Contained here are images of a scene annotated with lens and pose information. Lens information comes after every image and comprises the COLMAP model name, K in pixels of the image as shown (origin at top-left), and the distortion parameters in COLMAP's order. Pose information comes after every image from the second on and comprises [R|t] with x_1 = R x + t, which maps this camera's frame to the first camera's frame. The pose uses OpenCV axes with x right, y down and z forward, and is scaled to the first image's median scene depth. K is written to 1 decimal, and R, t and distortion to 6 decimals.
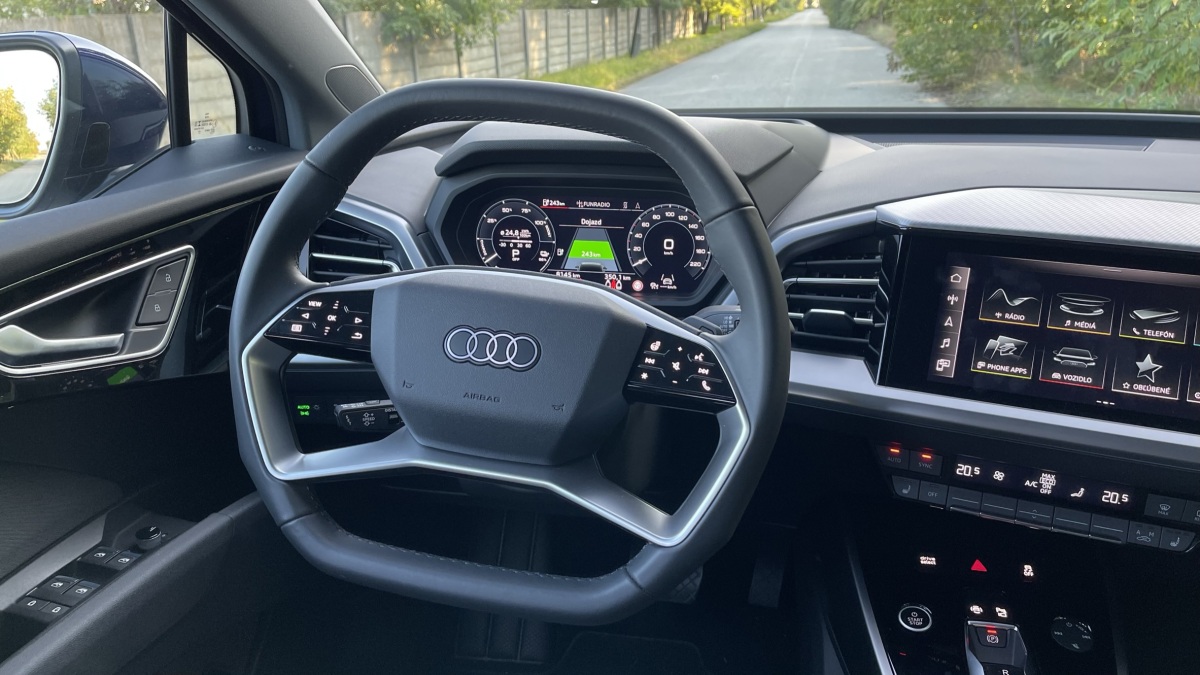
lens RADIAL K [[924.6, 0, 600.4], [0, 924.6, 343.8], [0, 0, 1]] dist [0.059056, -0.067188]
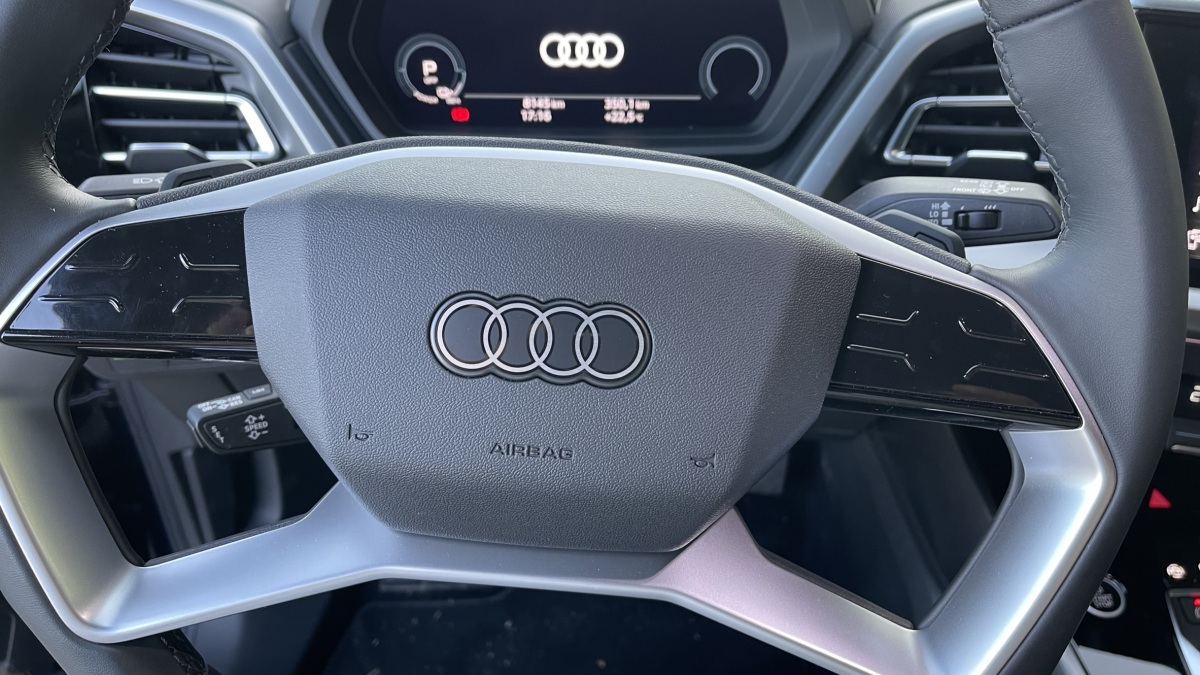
lens RADIAL K [[926.3, 0, 594.2], [0, 926.3, 358.0], [0, 0, 1]] dist [0.051570, -0.064101]
pose [[0.986396, -0.090219, 0.137416, -0.123429], [0.053300, 0.966305, 0.251821, -0.079536], [-0.155505, -0.241071, 0.957968, 0.447412]]
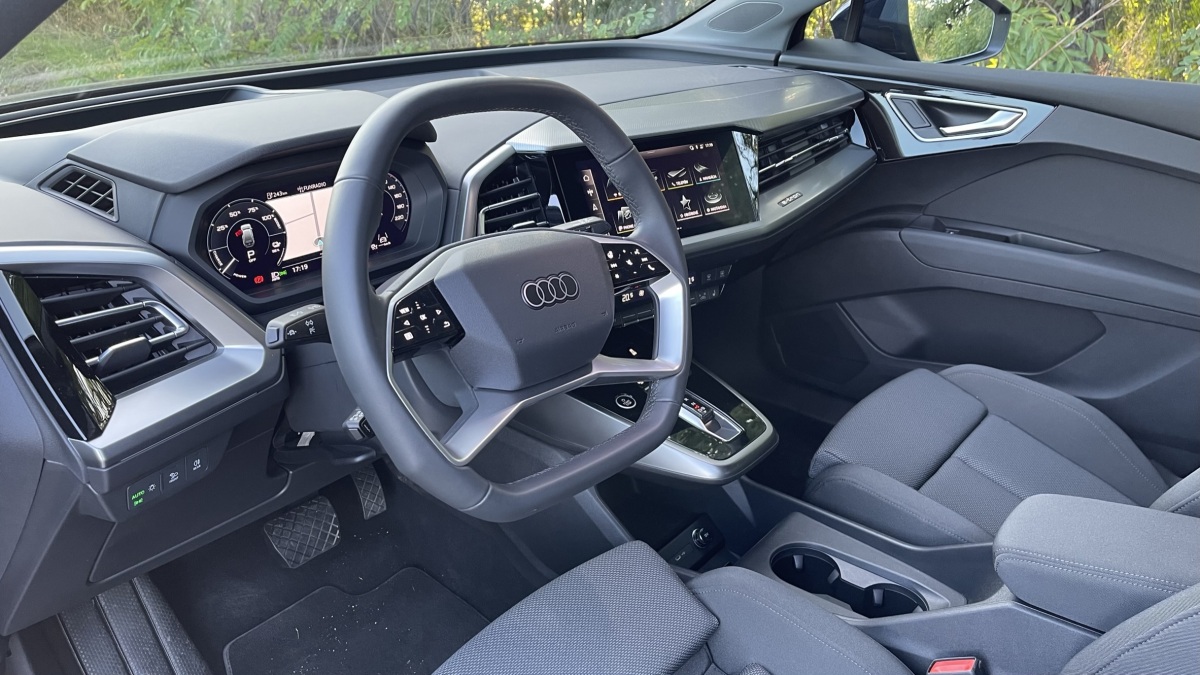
lens RADIAL K [[924.6, 0, 600.4], [0, 924.6, 343.8], [0, 0, 1]] dist [0.059056, -0.067188]
pose [[0.481253, -0.345660, 0.805552, -0.906059], [0.285616, 0.930654, 0.228708, -0.158592], [-0.828745, 0.120012, 0.546606, 0.205996]]
